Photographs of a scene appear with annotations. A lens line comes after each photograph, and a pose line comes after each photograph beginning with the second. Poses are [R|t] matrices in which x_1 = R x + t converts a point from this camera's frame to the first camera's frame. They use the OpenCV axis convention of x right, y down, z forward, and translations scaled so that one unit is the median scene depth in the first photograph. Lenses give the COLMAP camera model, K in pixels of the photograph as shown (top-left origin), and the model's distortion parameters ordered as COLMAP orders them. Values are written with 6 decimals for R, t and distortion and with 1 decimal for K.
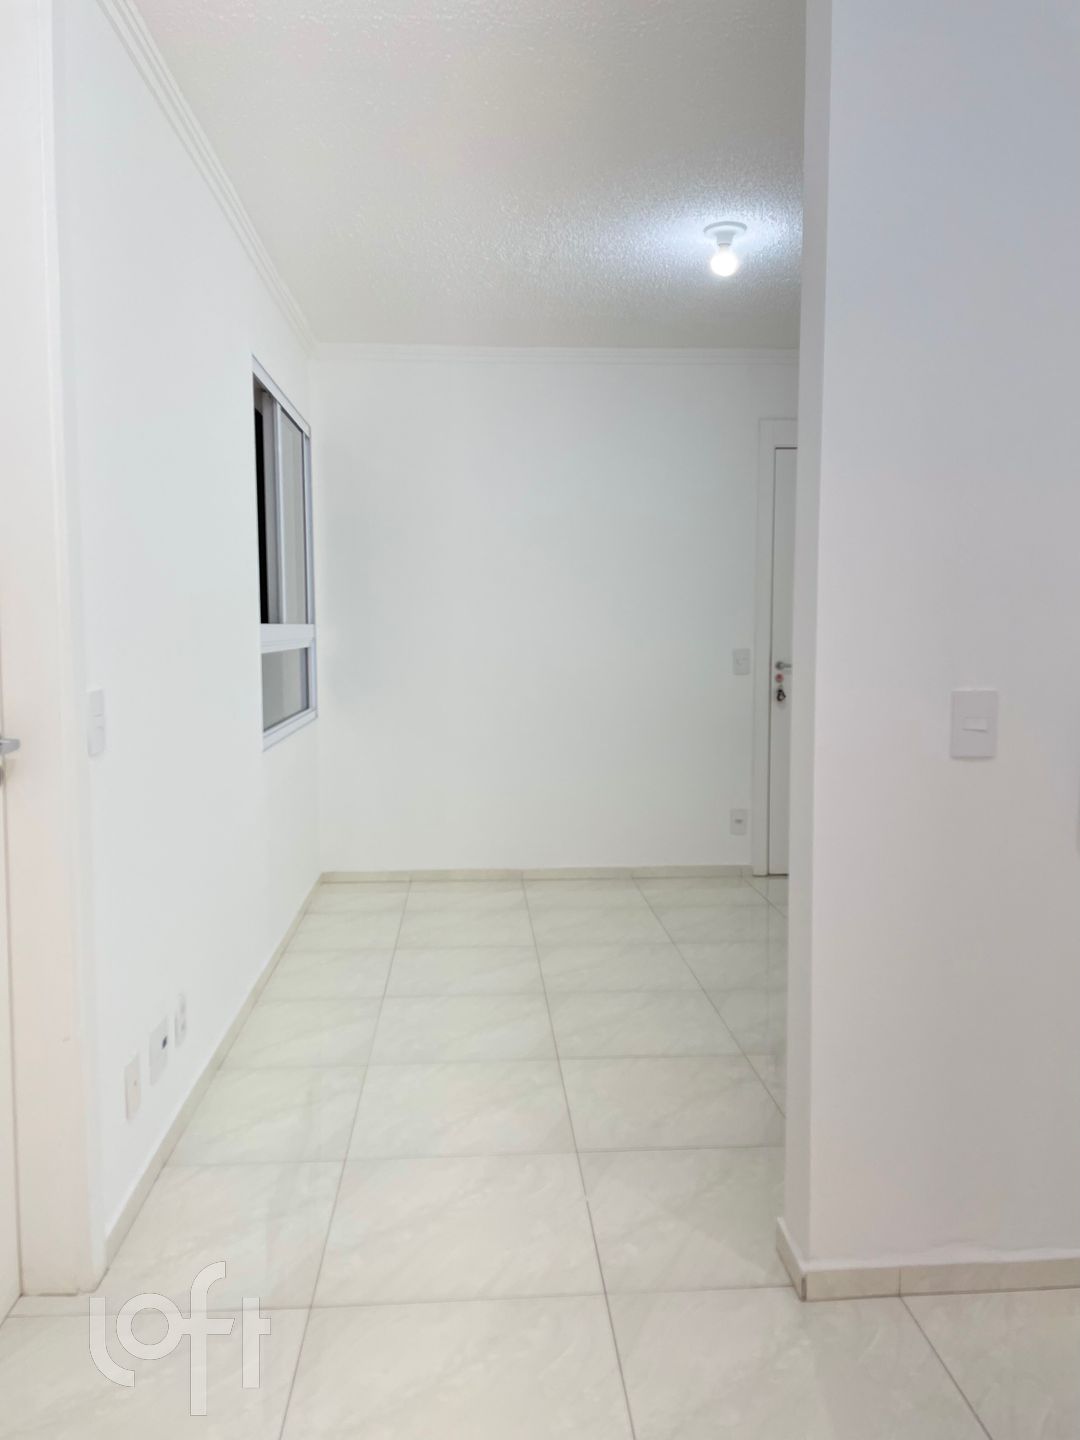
lens RADIAL K [[1079.4, 0, 539.1], [0, 1079.4, 710.3], [0, 0, 1]] dist [0.089316, -0.113499]
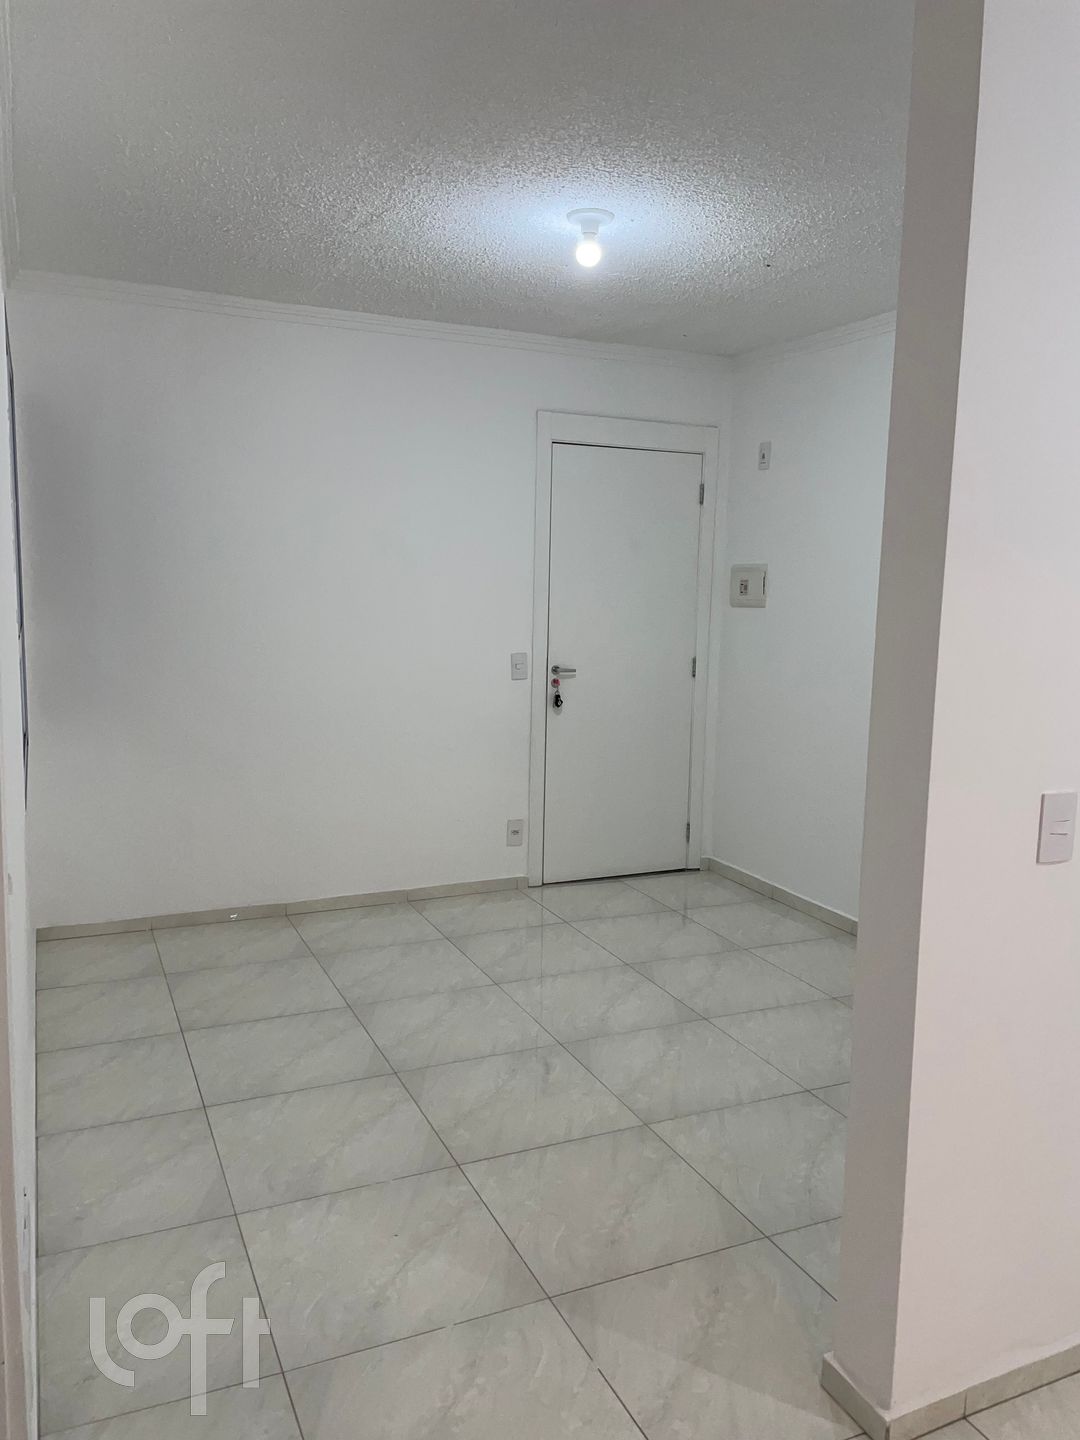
lens RADIAL K [[1079.4, 0, 538.6], [0, 1079.4, 713.3], [0, 0, 1]] dist [0.089316, -0.113499]
pose [[0.934195, -0.022843, 0.356031, -0.144770], [0.005004, 0.998689, 0.050945, -0.055332], [-0.356728, -0.045811, 0.933084, 0.112722]]
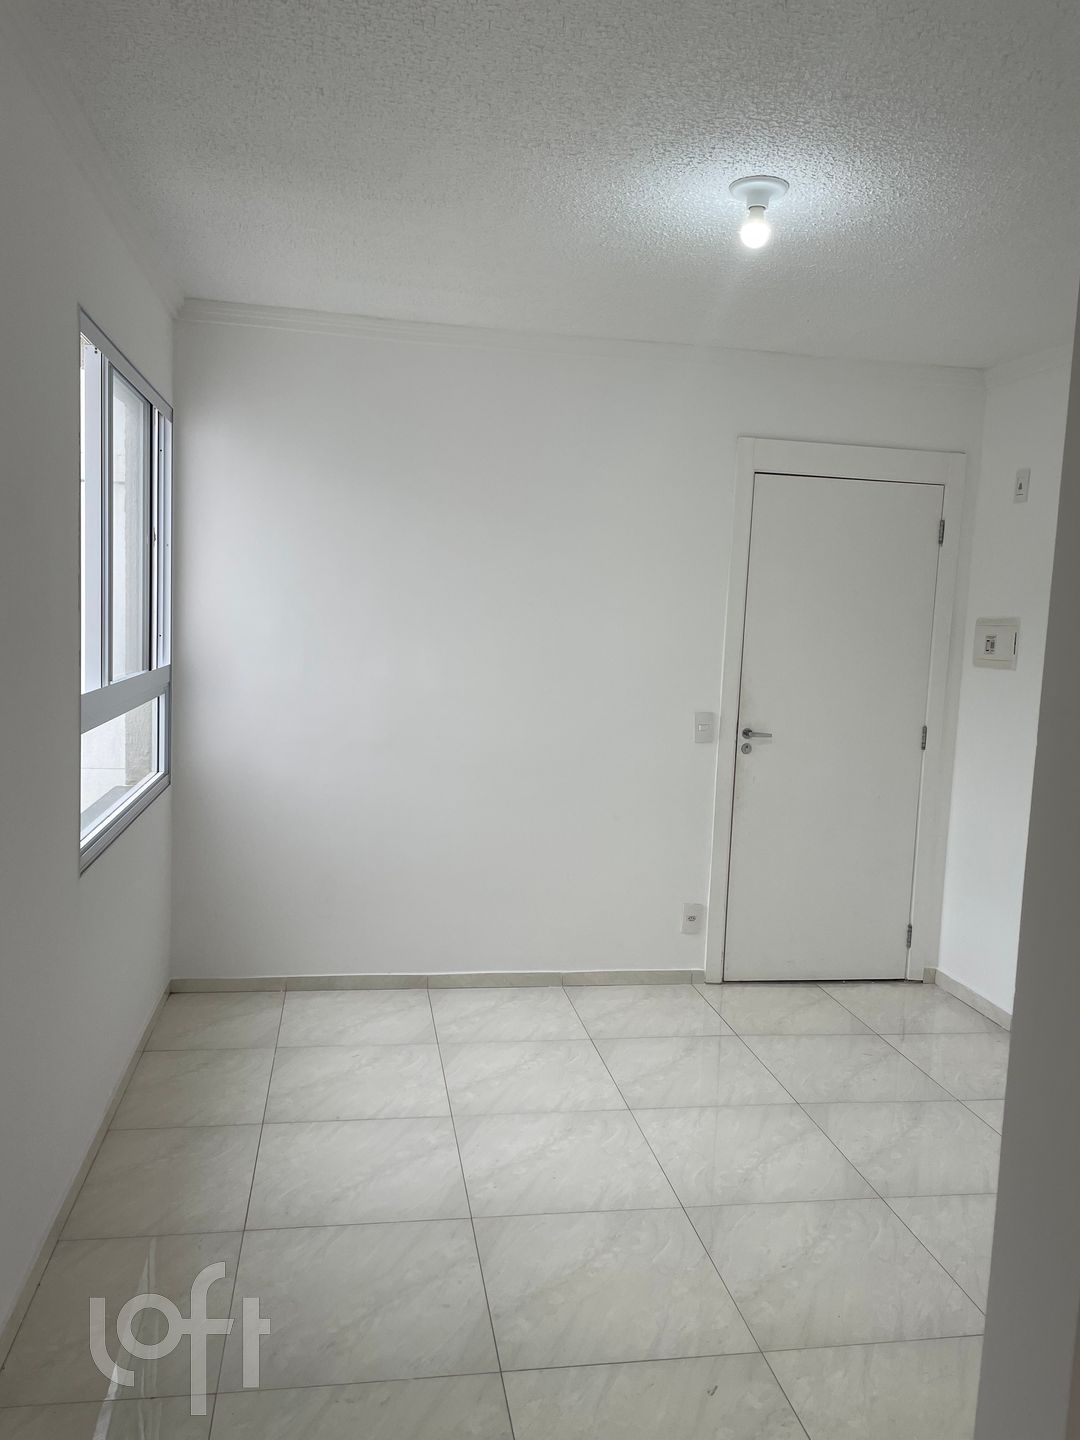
lens RADIAL K [[1079.4, 0, 542.6], [0, 1079.4, 716.2], [0, 0, 1]] dist [0.089316, -0.113499]
pose [[0.992802, 0.035386, 0.114424, -0.032442], [-0.037688, 0.999127, 0.018015, -0.068048], [-0.113687, -0.022198, 0.993269, 0.203775]]
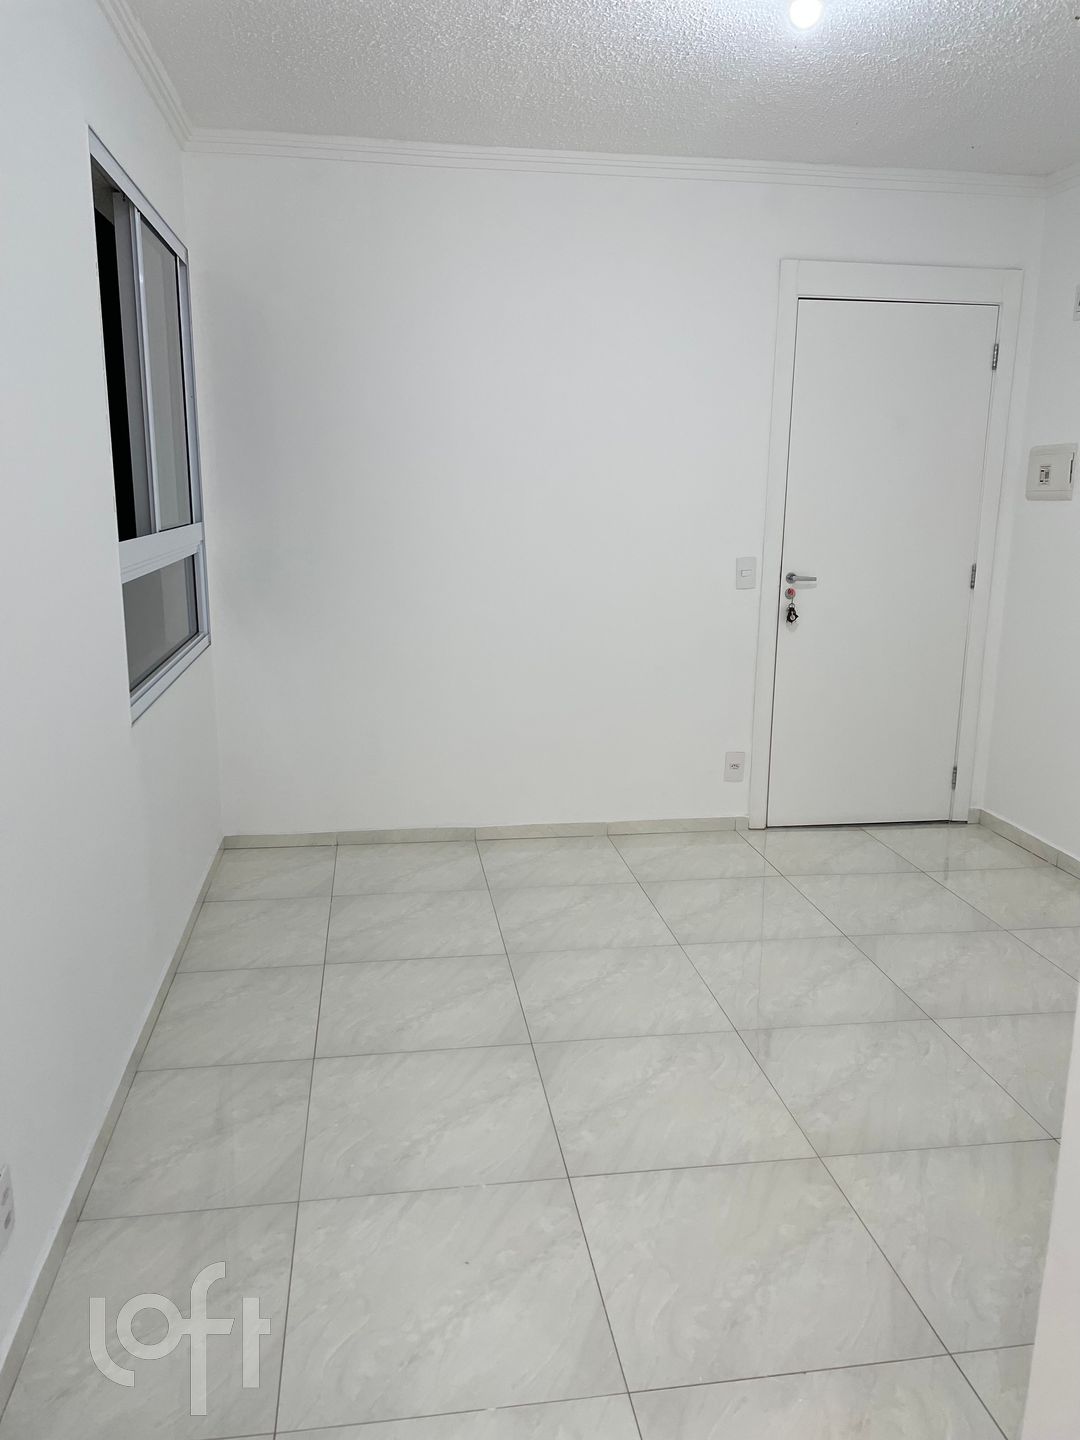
lens RADIAL K [[1079.4, 0, 546.1], [0, 1079.4, 711.9], [0, 0, 1]] dist [0.089316, -0.113499]
pose [[0.995673, -0.005705, 0.092746, -0.039995], [-0.006365, 0.991582, 0.129322, -0.048985], [-0.092703, -0.129352, 0.987256, 0.212213]]
